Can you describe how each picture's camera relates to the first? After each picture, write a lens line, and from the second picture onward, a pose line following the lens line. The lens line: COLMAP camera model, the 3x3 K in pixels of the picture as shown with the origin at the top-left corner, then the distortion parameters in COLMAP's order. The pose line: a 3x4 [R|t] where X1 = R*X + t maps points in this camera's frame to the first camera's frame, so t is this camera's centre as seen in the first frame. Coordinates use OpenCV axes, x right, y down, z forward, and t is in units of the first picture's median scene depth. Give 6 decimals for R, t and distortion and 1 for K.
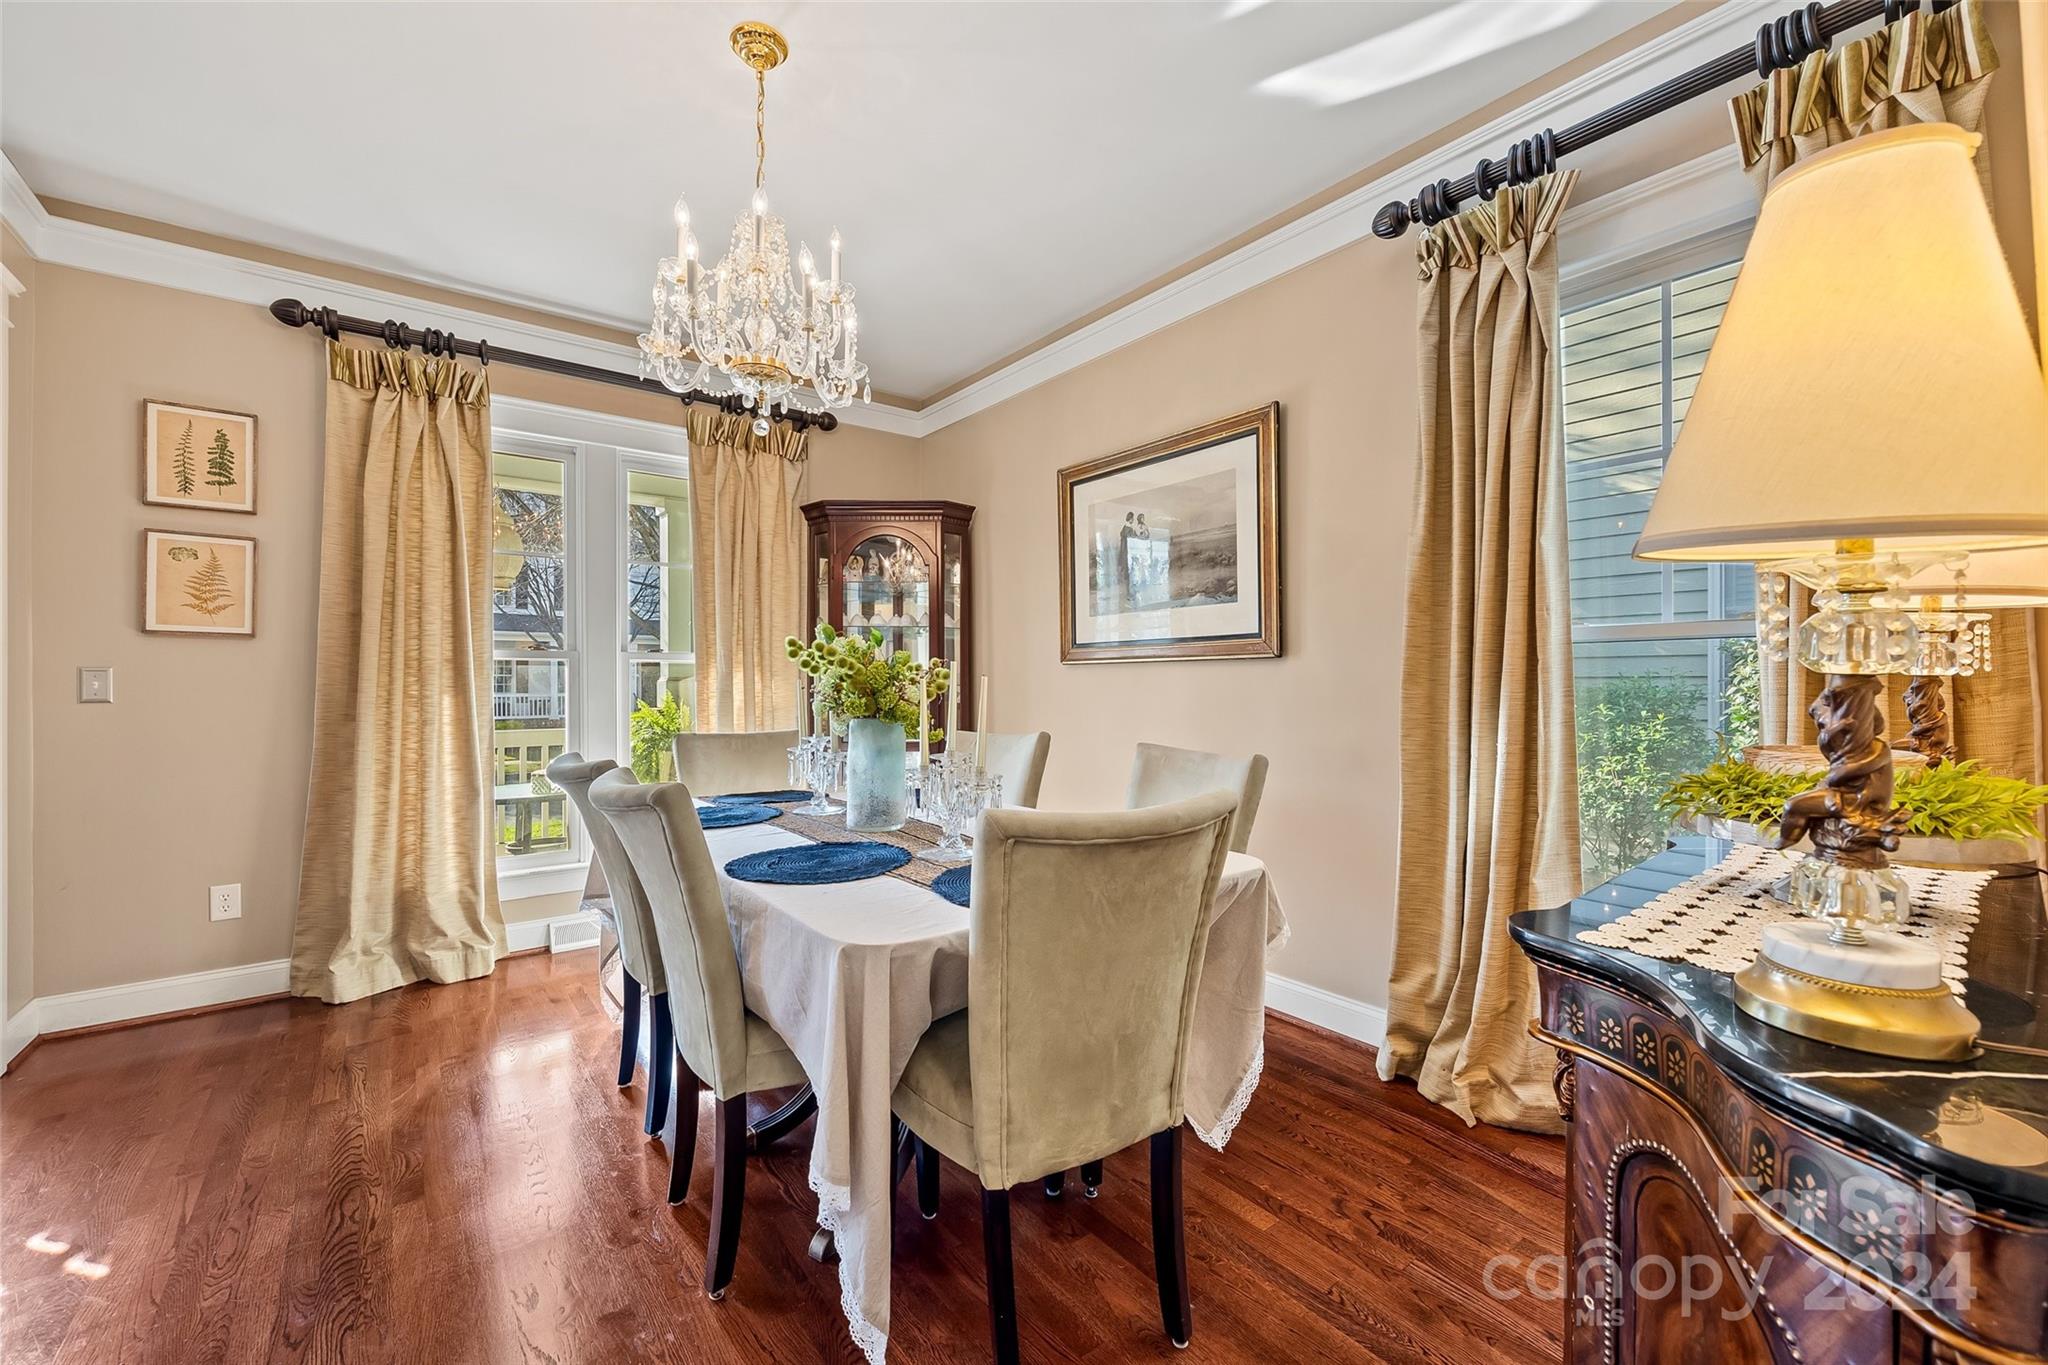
lens RADIAL K [[823.0, 0, 941.7], [0, 823.0, 731.0], [0, 0, 1]] dist [-0.002050, -0.000355]
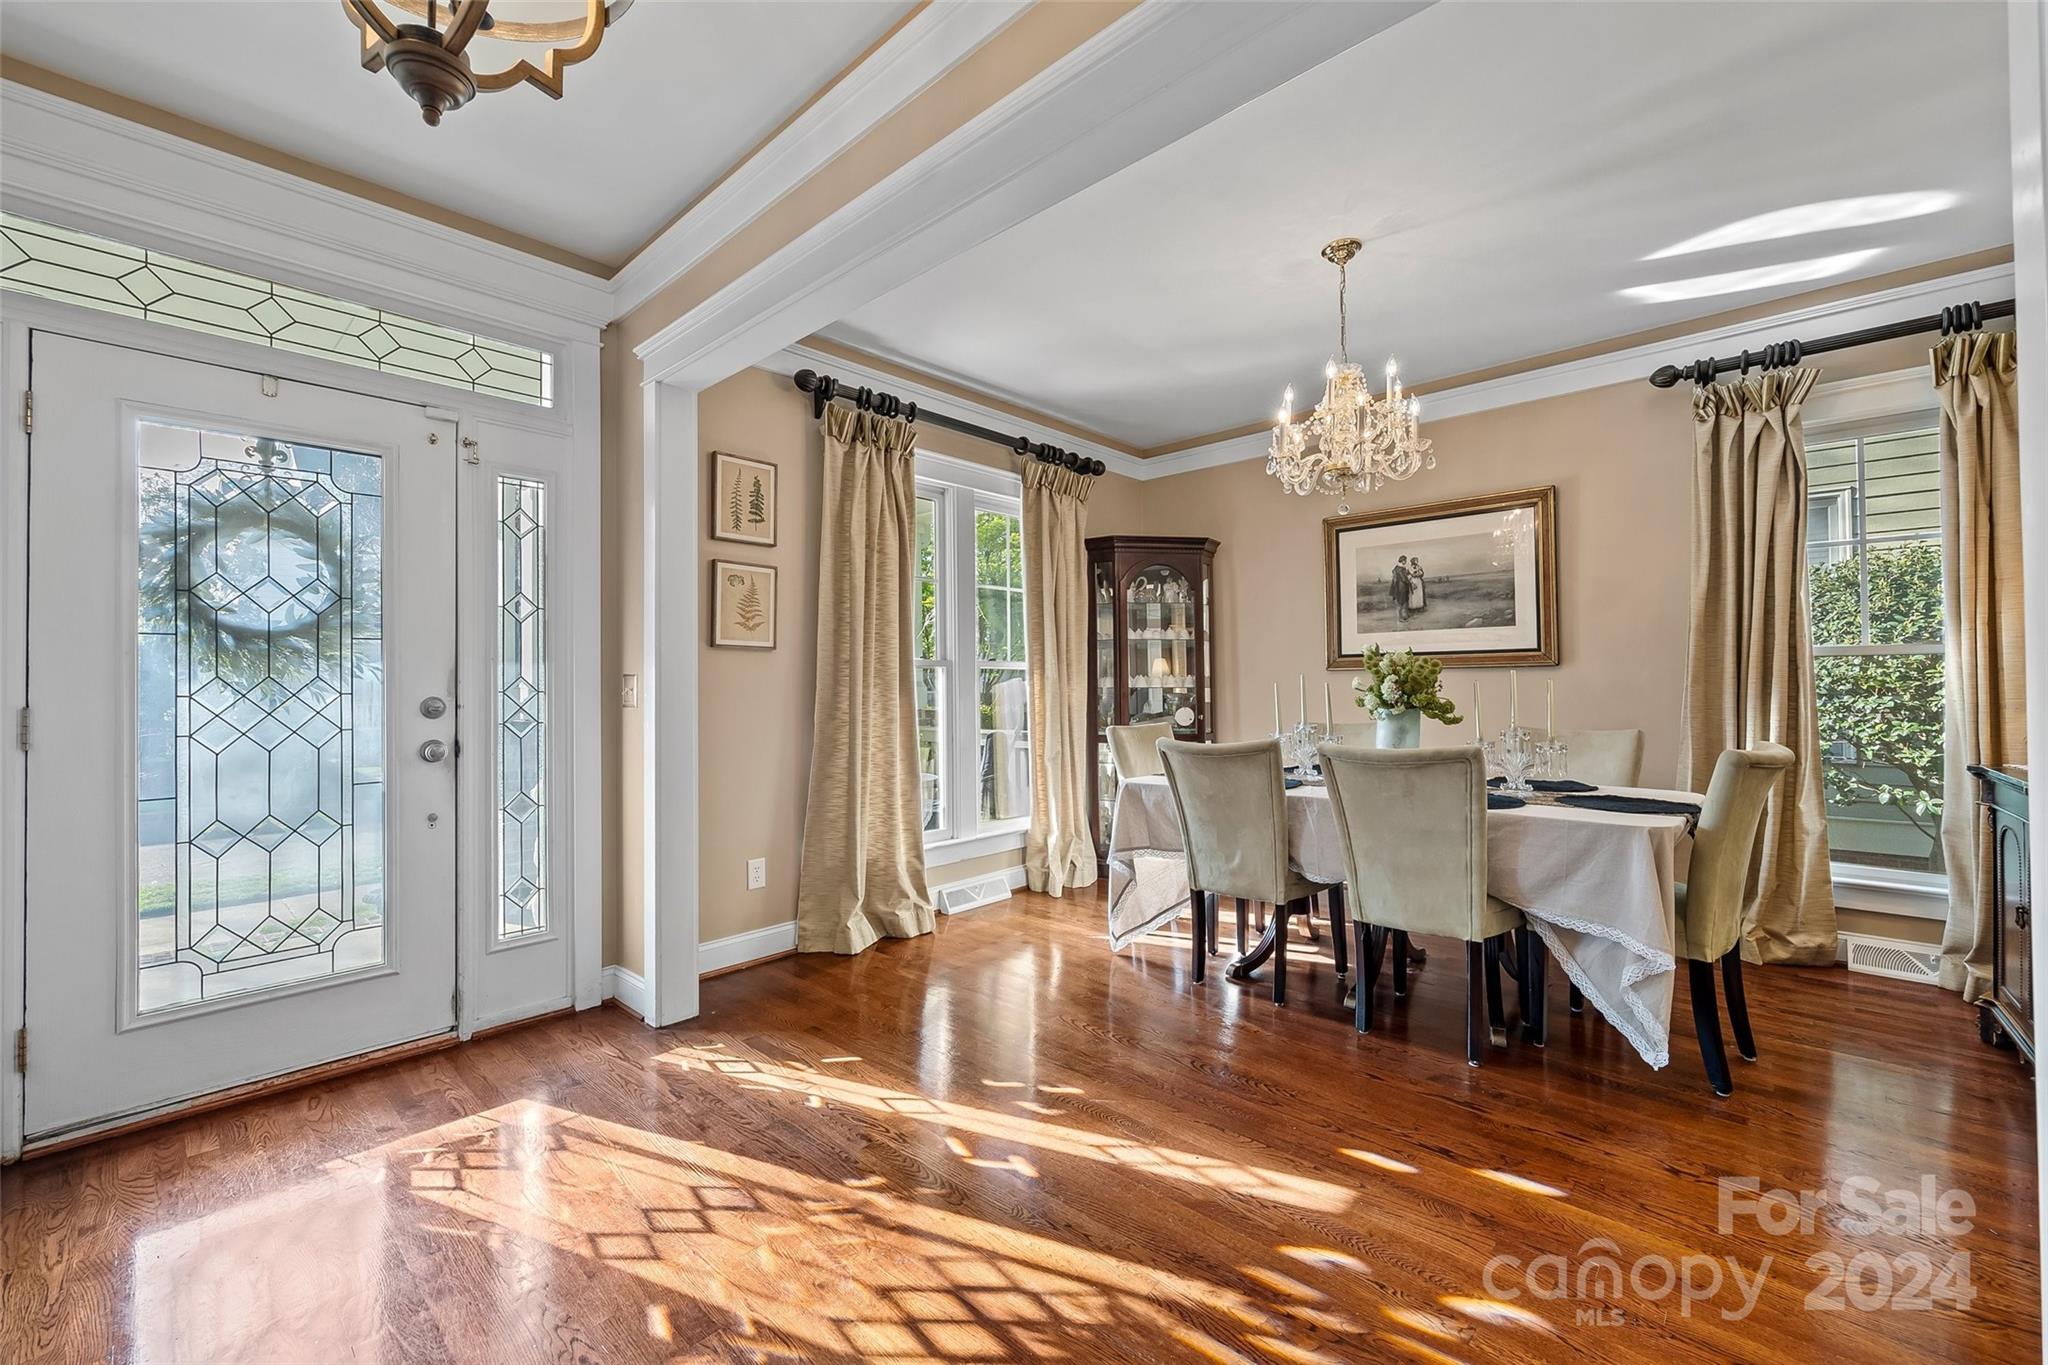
lens RADIAL K [[823.0, 0, 977.6], [0, 823.0, 726.1], [0, 0, 1]] dist [-0.002050, -0.000355]
pose [[0.987674, -0.013546, 0.155937, -0.732067], [0.015510, 0.999815, -0.011386, 0.013939], [-0.155754, 0.013665, 0.987701, -0.219251]]
